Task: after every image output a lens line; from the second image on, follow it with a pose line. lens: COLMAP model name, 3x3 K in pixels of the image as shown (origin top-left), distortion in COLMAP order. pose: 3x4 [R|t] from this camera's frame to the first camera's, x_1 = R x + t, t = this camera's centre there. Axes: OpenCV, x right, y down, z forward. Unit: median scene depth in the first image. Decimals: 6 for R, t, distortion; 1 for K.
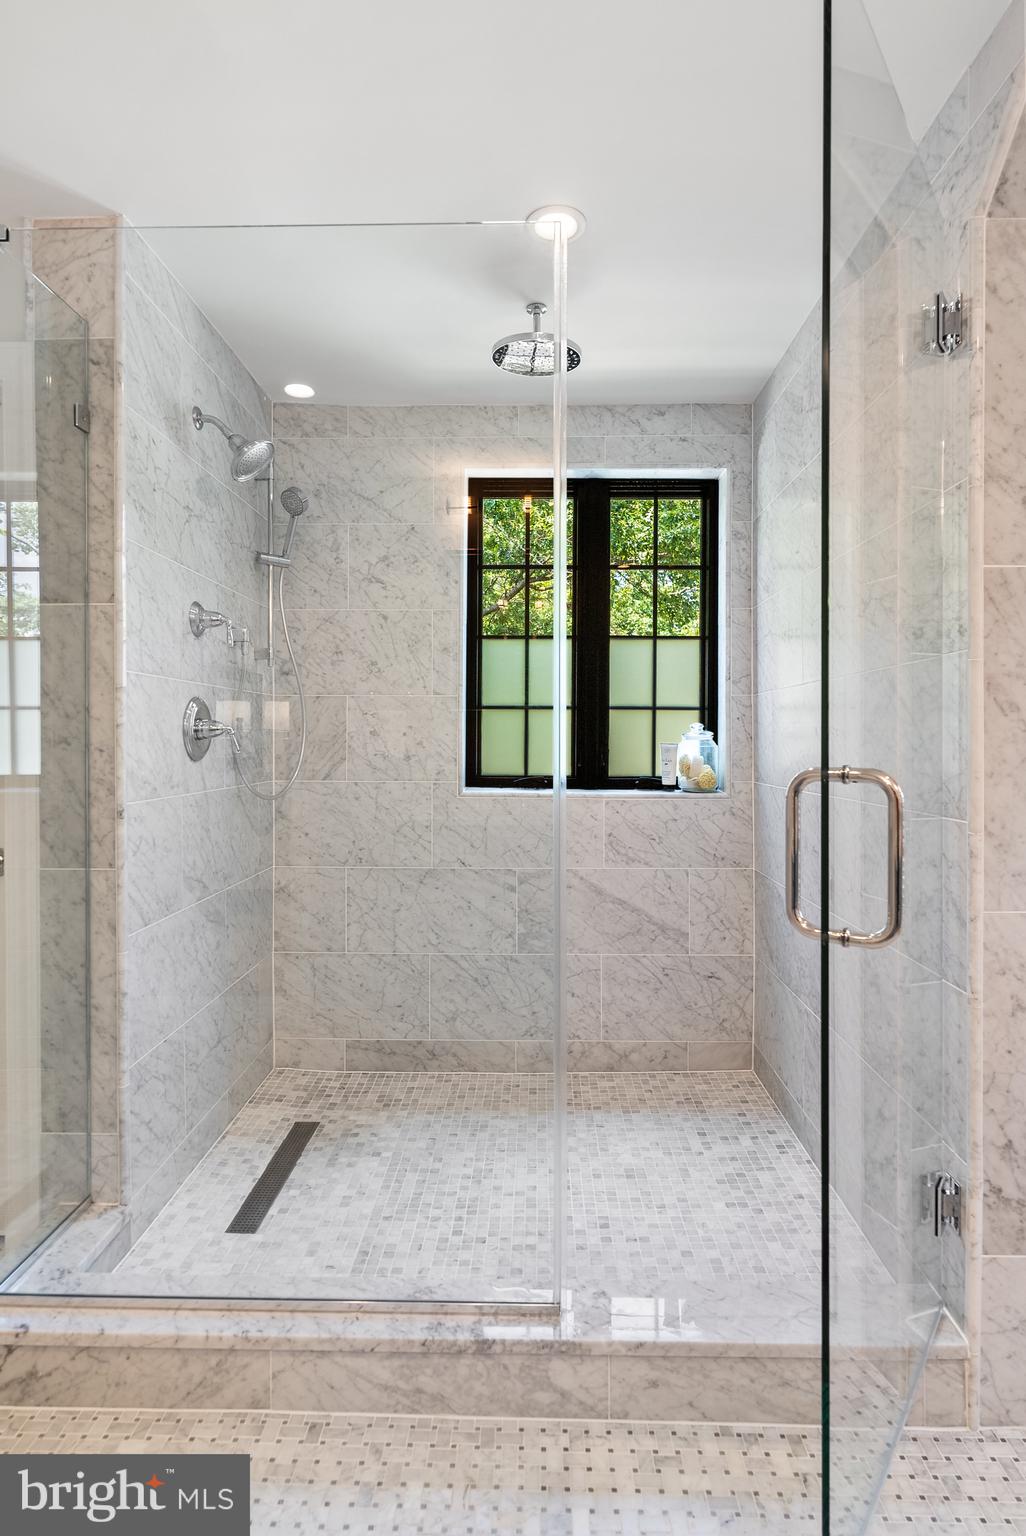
lens RADIAL K [[842.8, 0, 515.6], [0, 842.8, 750.0], [0, 0, 1]] dist [-0.005345, 0.003596]
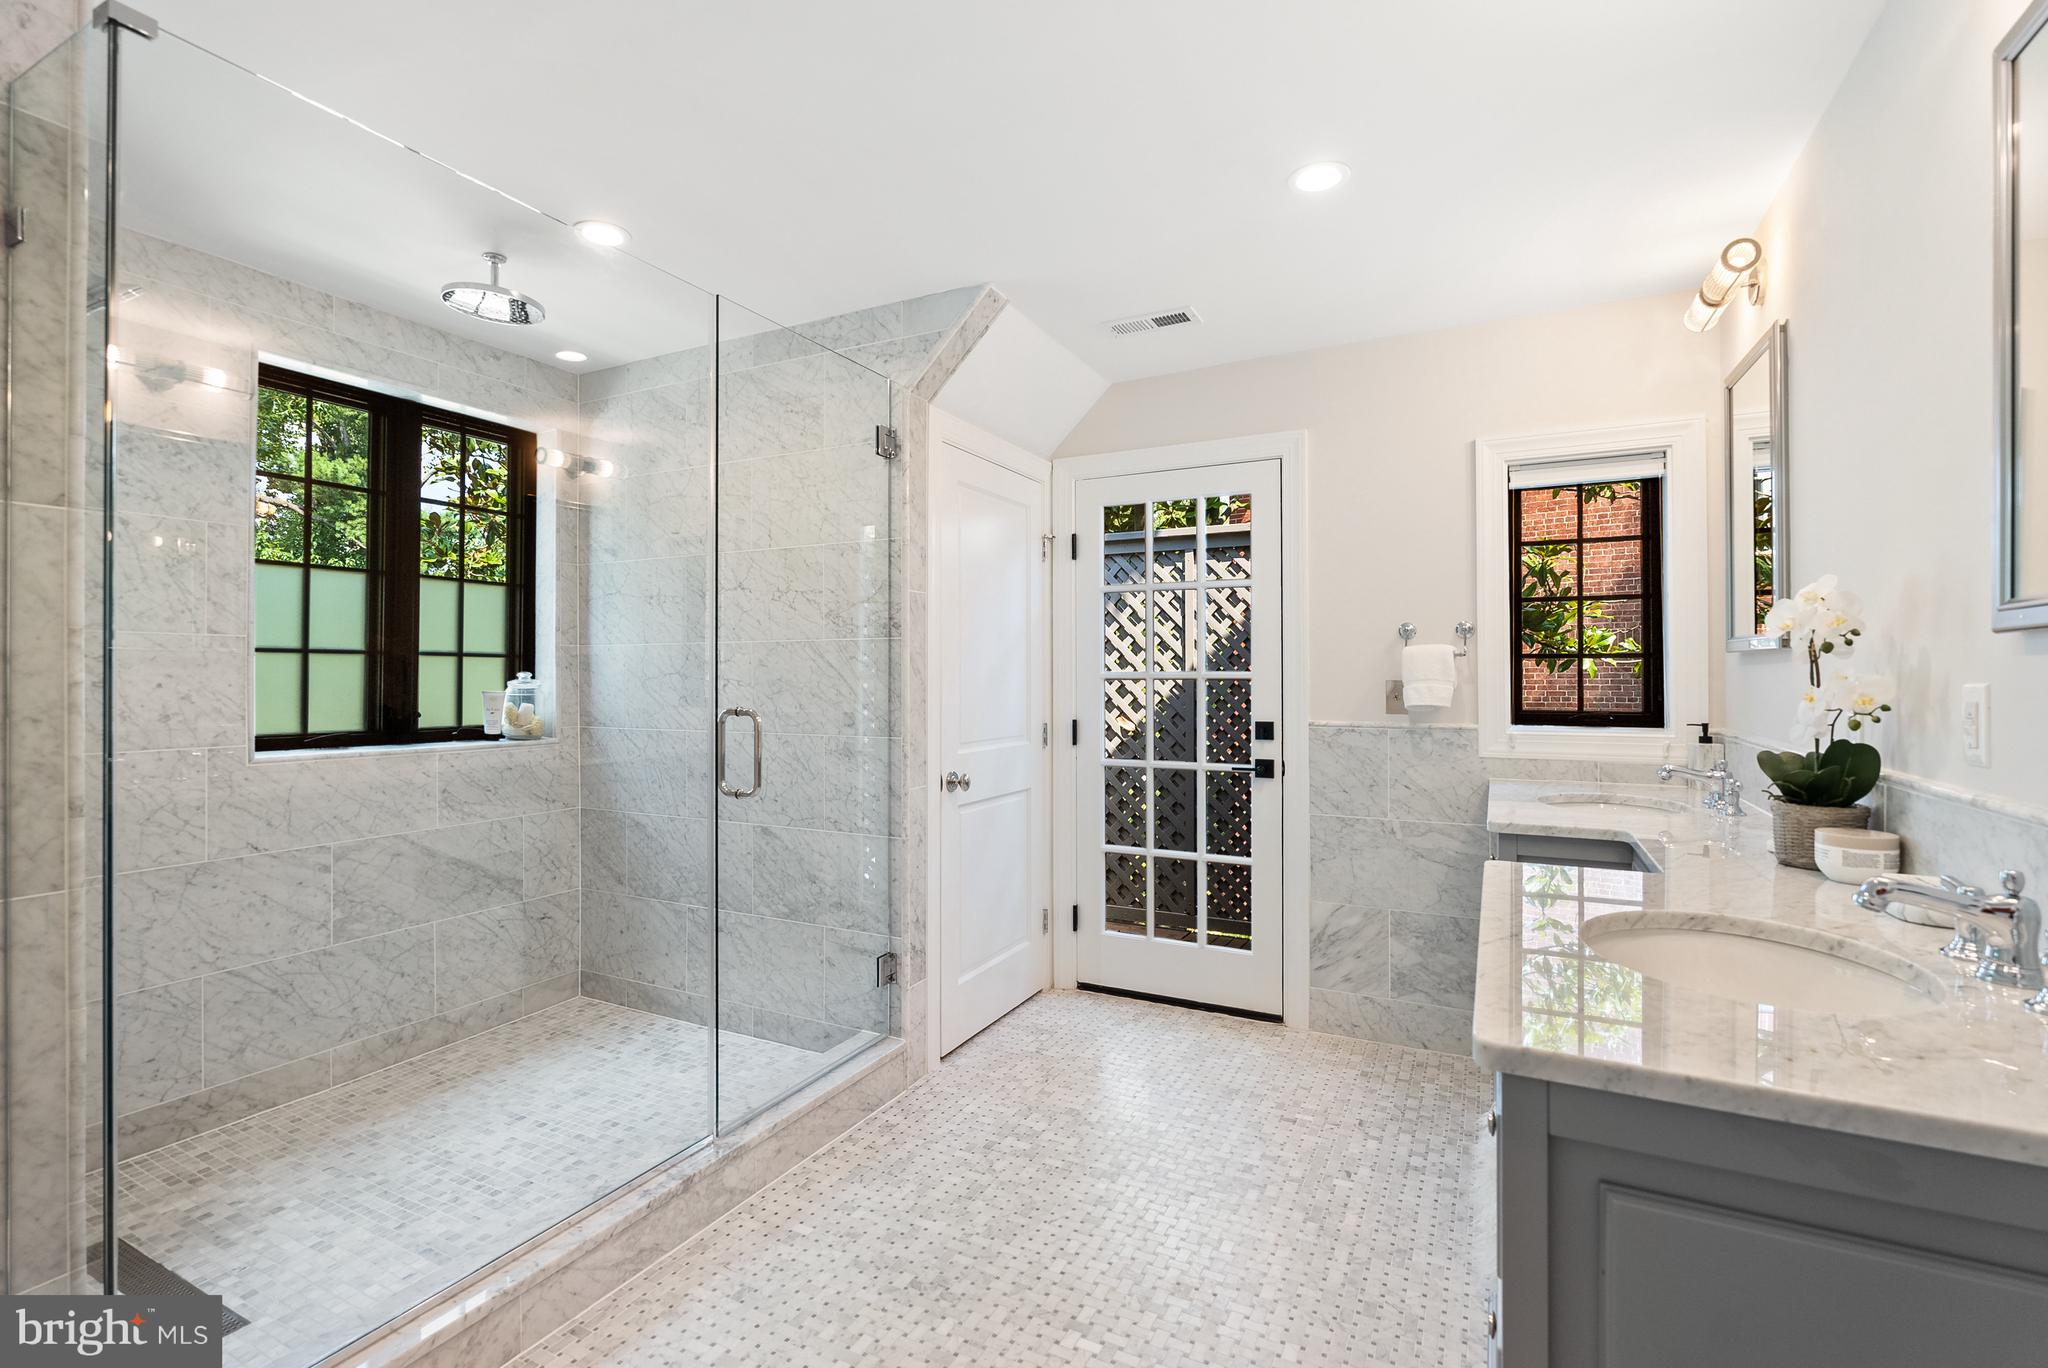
lens RADIAL K [[927.8, 0, 1024.0], [0, 927.8, 684.0], [0, 0, 1]] dist [-0.001310, -0.000336]
pose [[0.439522, -0.009112, 0.898186, -0.525860], [0.011050, 0.999928, 0.004737, -0.015483], [-0.898164, 0.007843, 0.439591, -0.028408]]
